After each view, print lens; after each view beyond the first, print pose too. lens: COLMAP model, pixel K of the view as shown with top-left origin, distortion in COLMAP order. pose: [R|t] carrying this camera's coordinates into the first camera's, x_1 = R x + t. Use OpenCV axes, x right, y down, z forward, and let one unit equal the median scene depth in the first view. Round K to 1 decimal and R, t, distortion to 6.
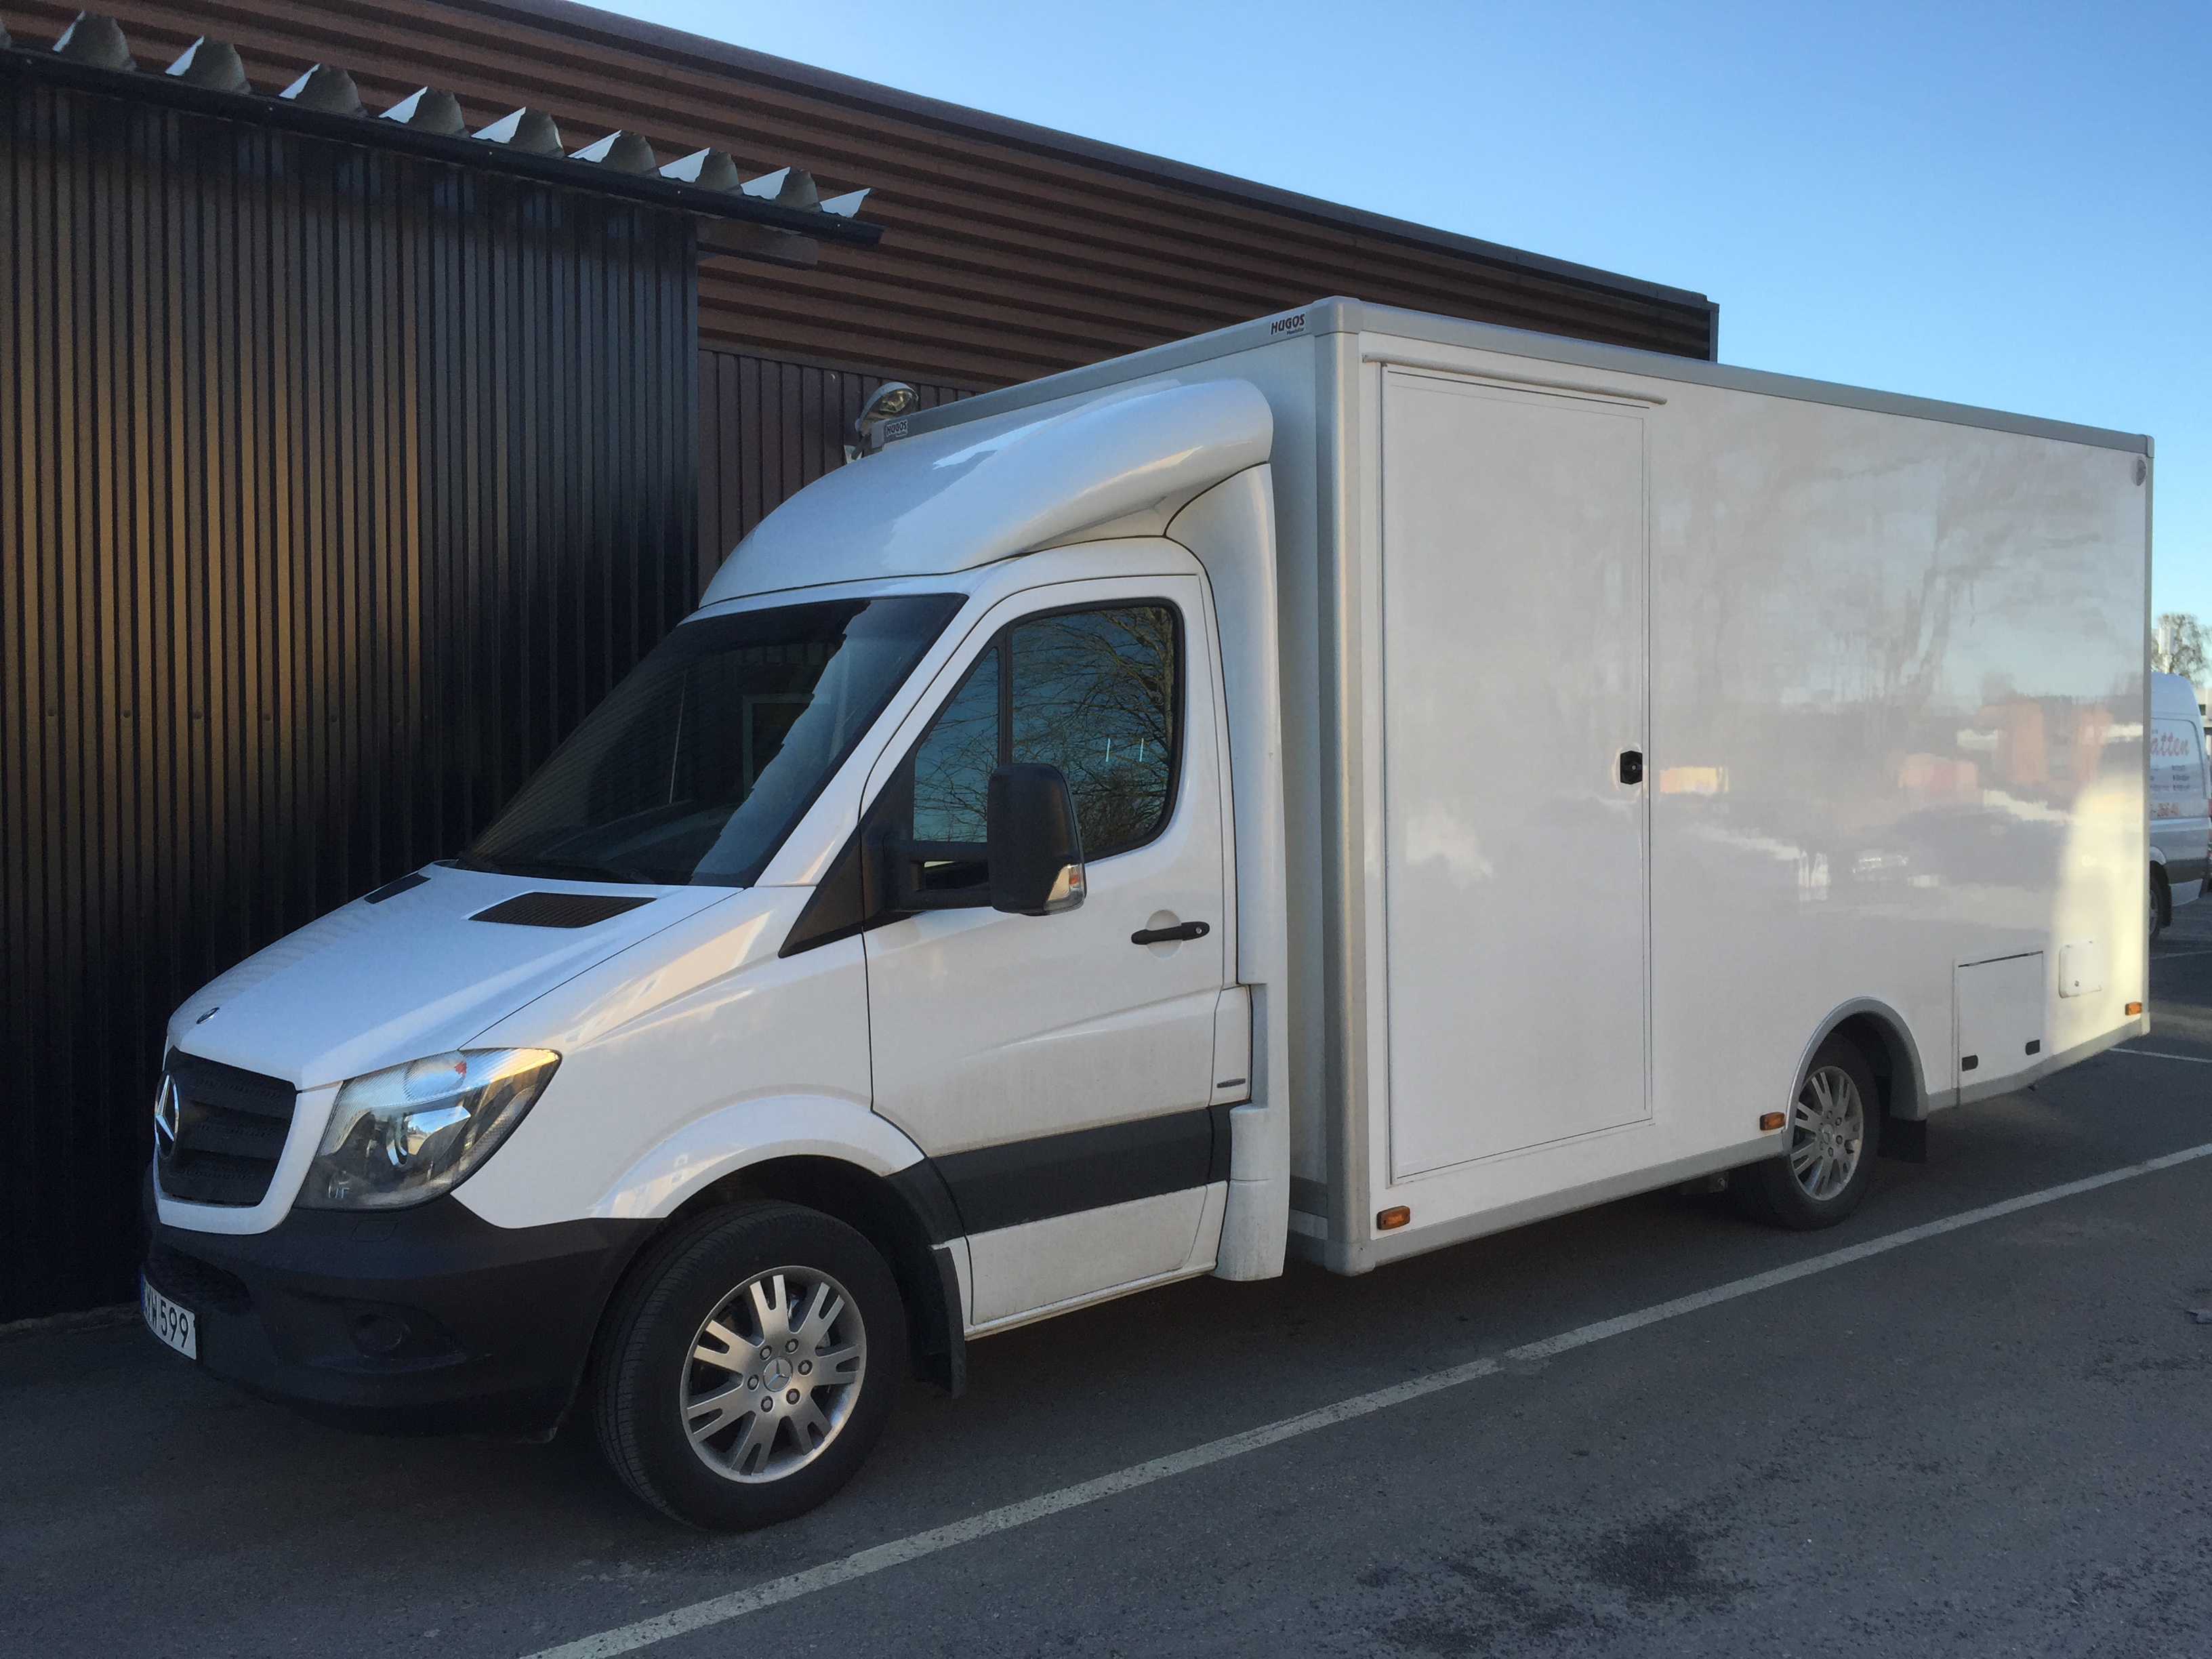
lens RADIAL K [[1912.8, 0, 1177.0], [0, 1912.8, 808.6], [0, 0, 1]] dist [0.076721, -0.121135]
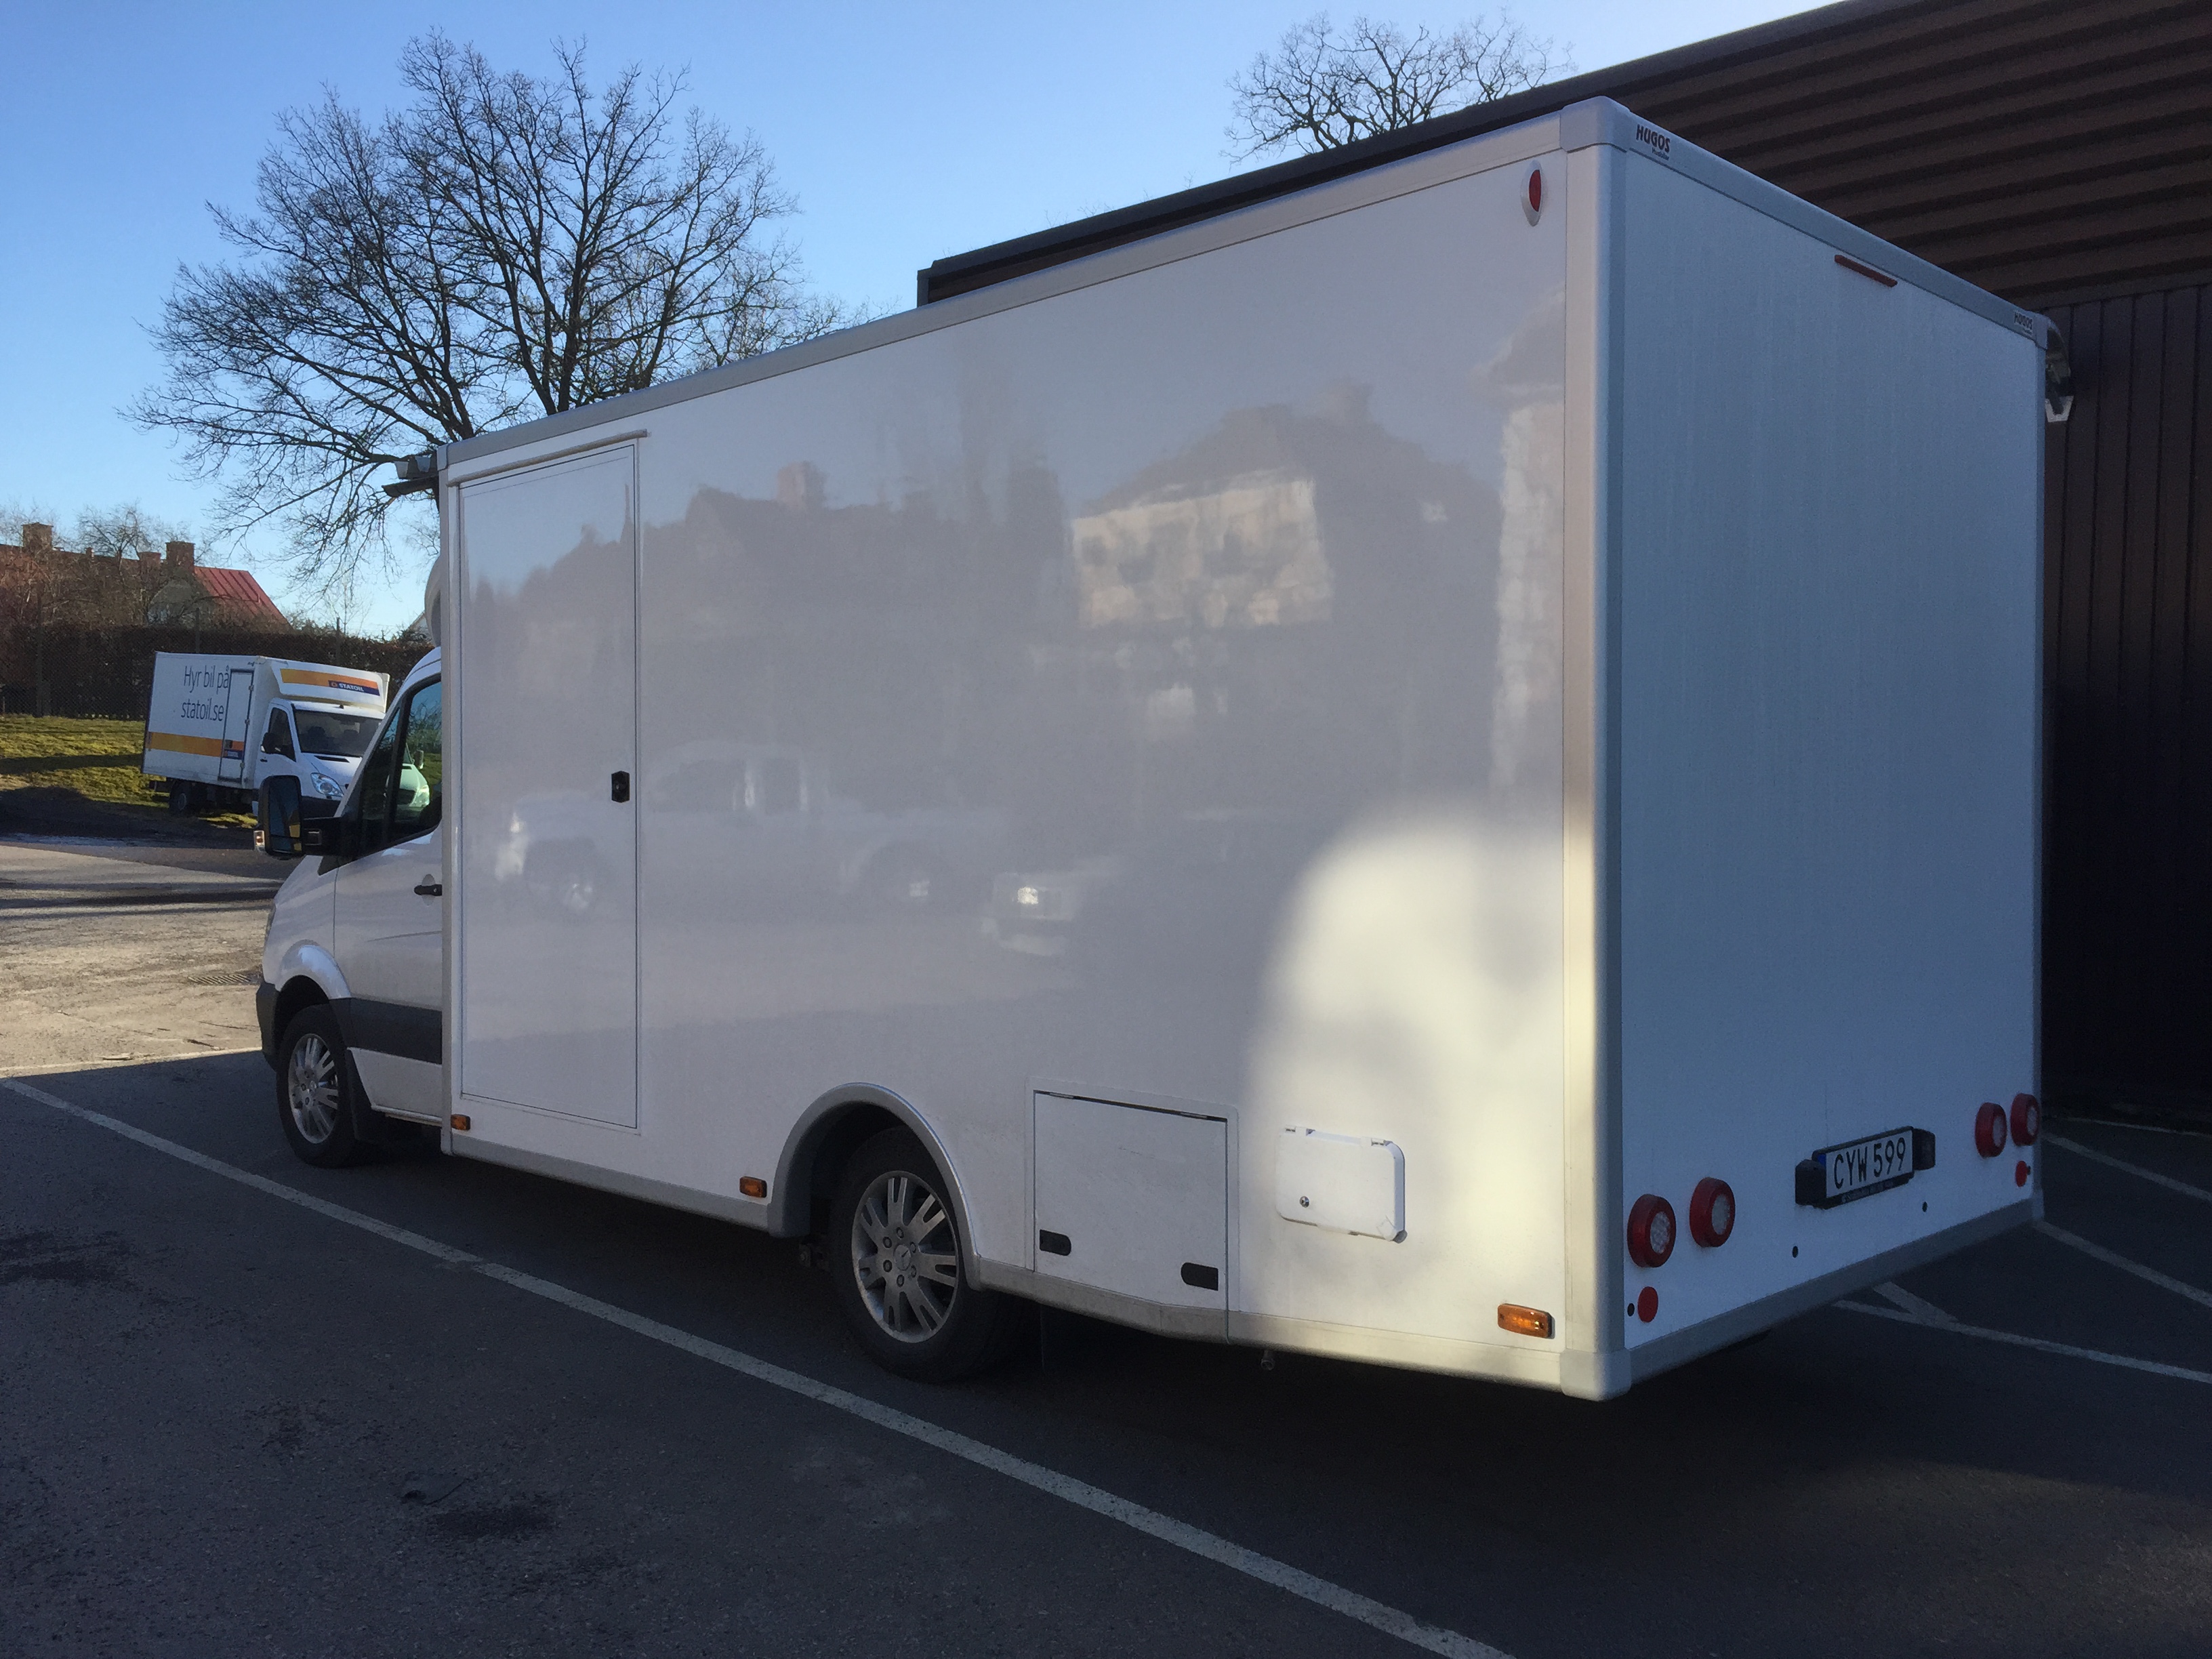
lens RADIAL K [[1912.8, 0, 1177.0], [0, 1912.8, 808.6], [0, 0, 1]] dist [0.076721, -0.121135]
pose [[0.100333, 0.000369, -0.994954, 1.732410], [-0.054299, 0.998512, -0.005106, -0.026869], [0.993471, 0.054537, 0.100204, 1.563818]]
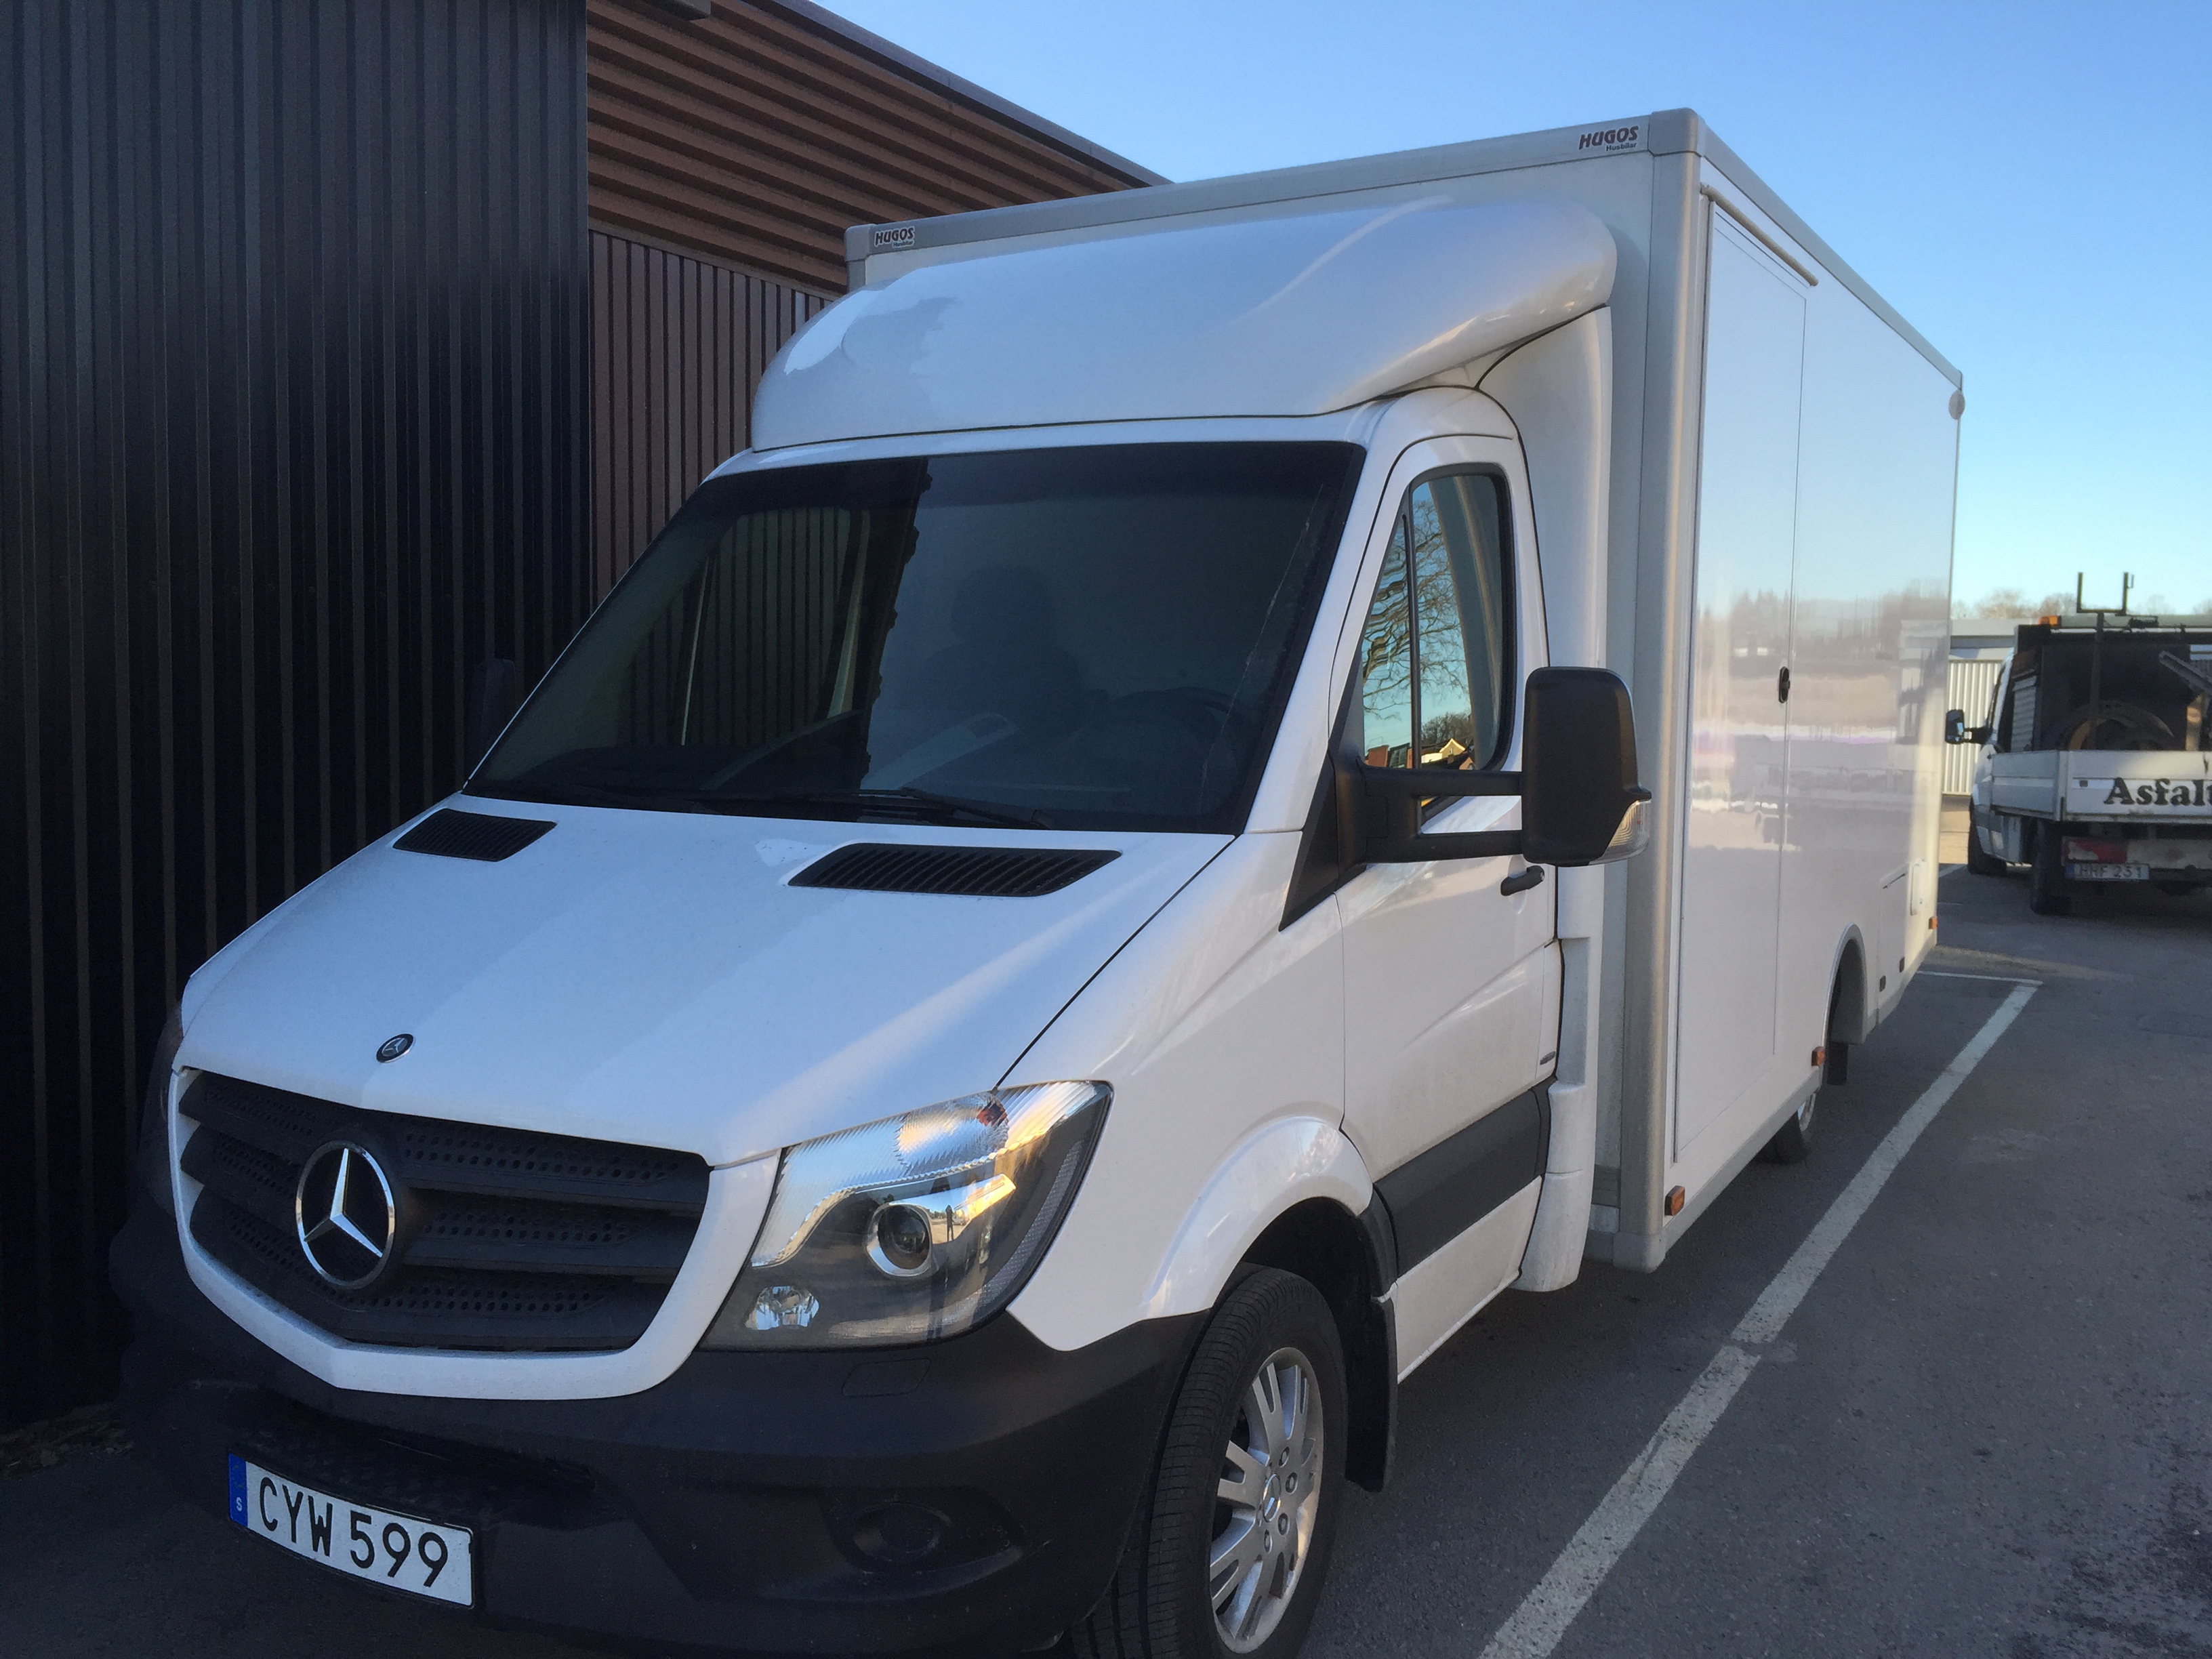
lens RADIAL K [[1912.8, 0, 1177.0], [0, 1912.8, 808.6], [0, 0, 1]] dist [0.076721, -0.121135]
pose [[0.934411, -0.008438, 0.356098, -0.468584], [-0.007292, 0.999057, 0.042809, 0.000829], [-0.356123, -0.042598, 0.933468, 0.318891]]
